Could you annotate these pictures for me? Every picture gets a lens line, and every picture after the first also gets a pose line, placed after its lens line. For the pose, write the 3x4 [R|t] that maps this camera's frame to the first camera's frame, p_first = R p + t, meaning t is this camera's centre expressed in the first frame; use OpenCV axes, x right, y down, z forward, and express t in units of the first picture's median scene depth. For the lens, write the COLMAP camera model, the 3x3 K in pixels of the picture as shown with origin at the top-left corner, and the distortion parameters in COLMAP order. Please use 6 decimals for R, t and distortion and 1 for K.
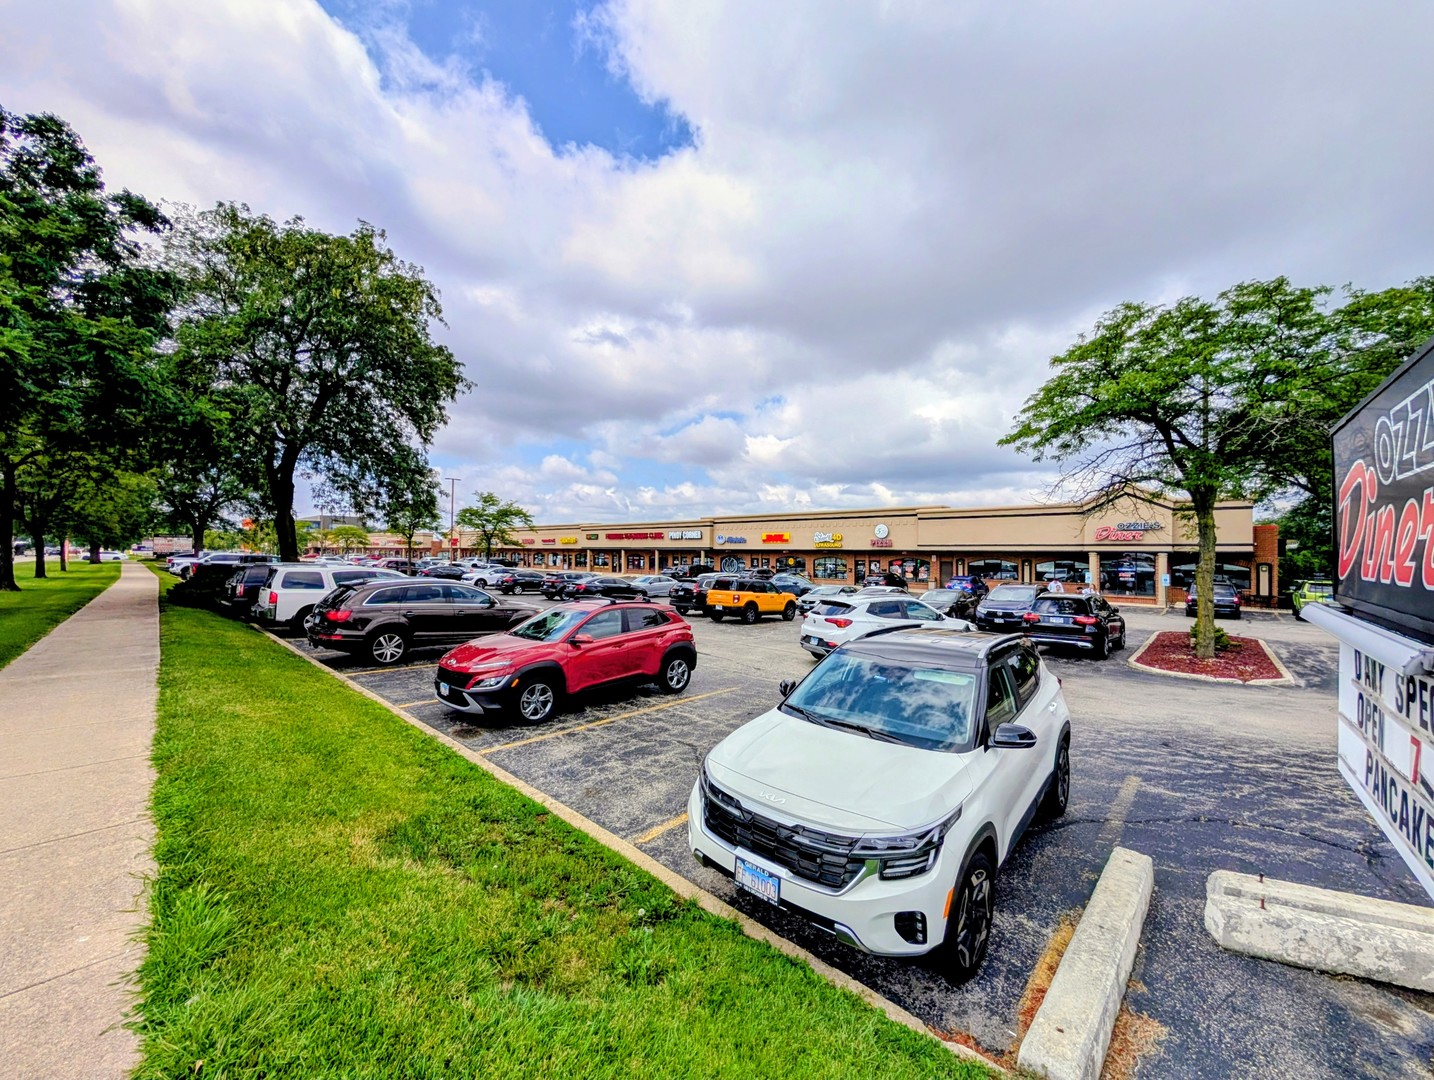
lens RADIAL K [[542.4, 0, 712.3], [0, 542.4, 544.5], [0, 0, 1]] dist [-0.001097, 0.000289]
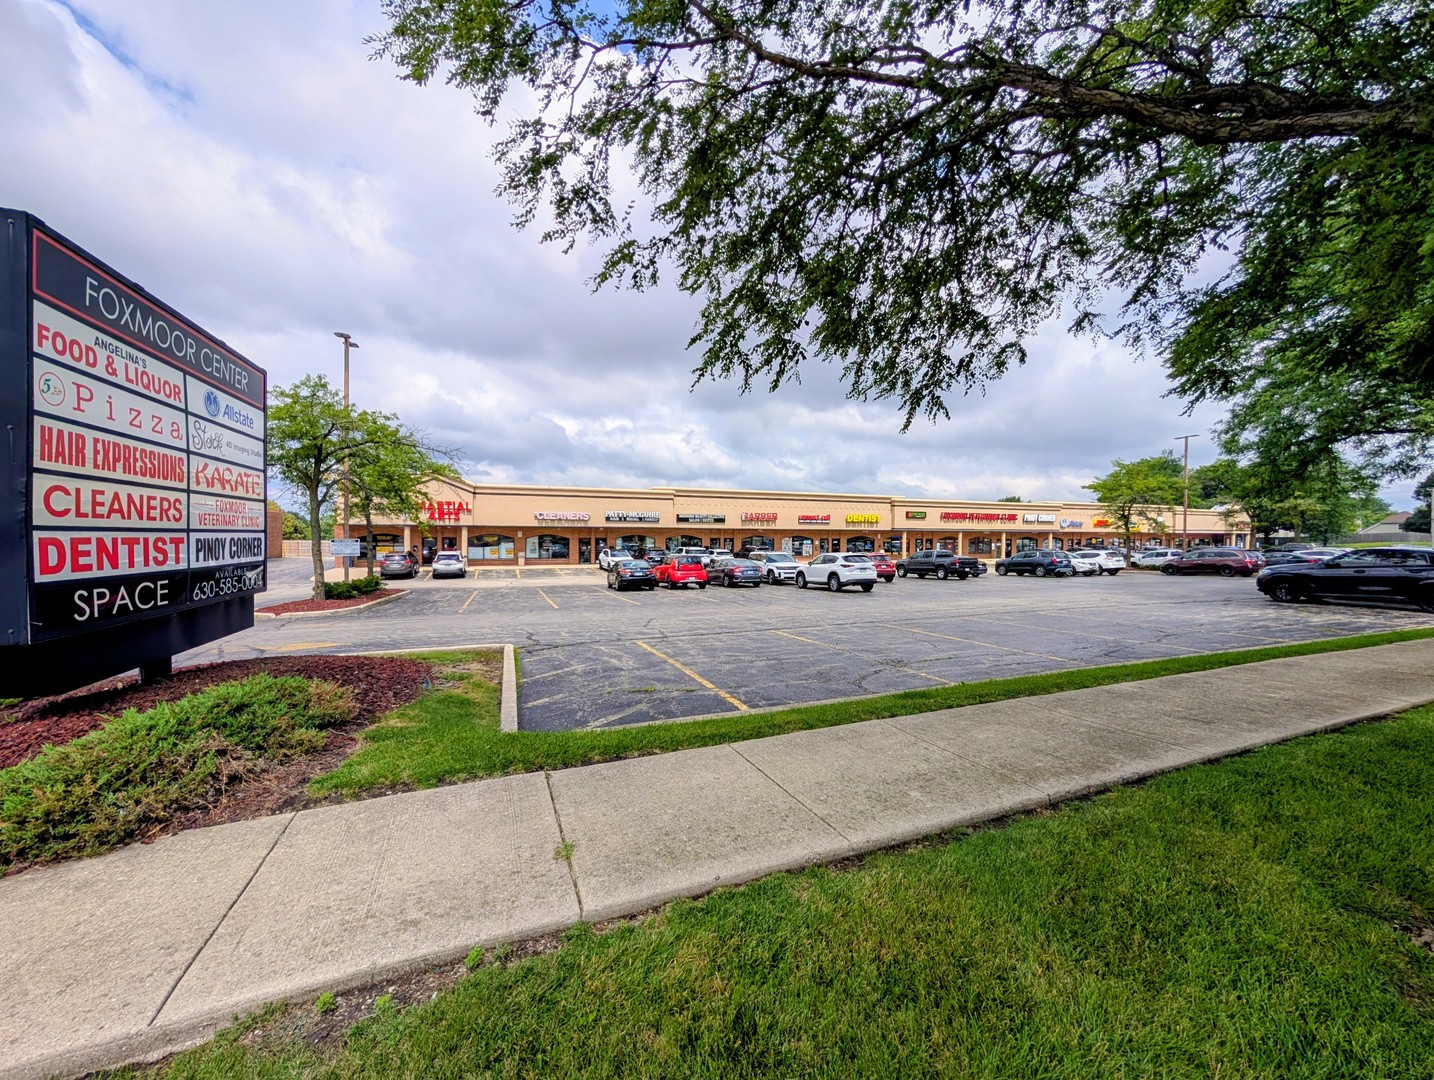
lens RADIAL K [[543.8, 0, 712.4], [0, 543.8, 545.9], [0, 0, 1]] dist [-0.000494, 0.000303]
pose [[0.442176, -0.027522, 0.896506, -1.252175], [-0.013000, 0.999228, 0.037087, 0.005302], [-0.896834, -0.028053, 0.441476, 1.087334]]
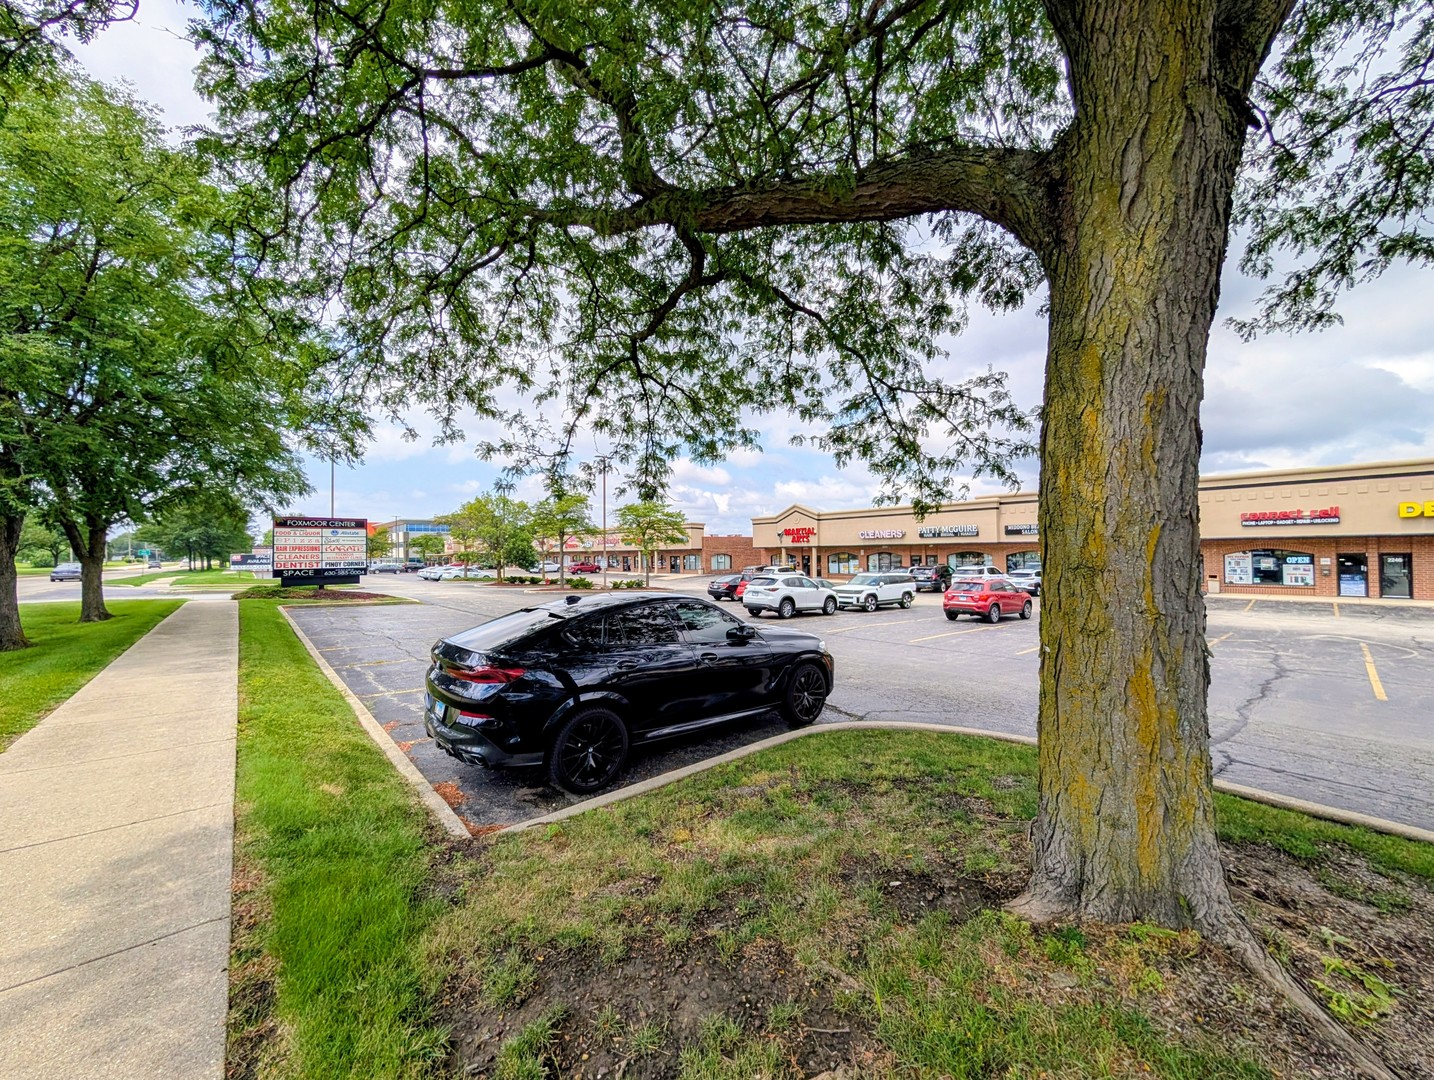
lens RADIAL K [[542.4, 0, 712.3], [0, 542.4, 544.5], [0, 0, 1]] dist [-0.001097, 0.000289]
pose [[0.993719, -0.022939, -0.109524, -0.840148], [0.022784, 0.999737, -0.002668, 0.005303], [0.109557, 0.000156, 0.993981, 0.811100]]
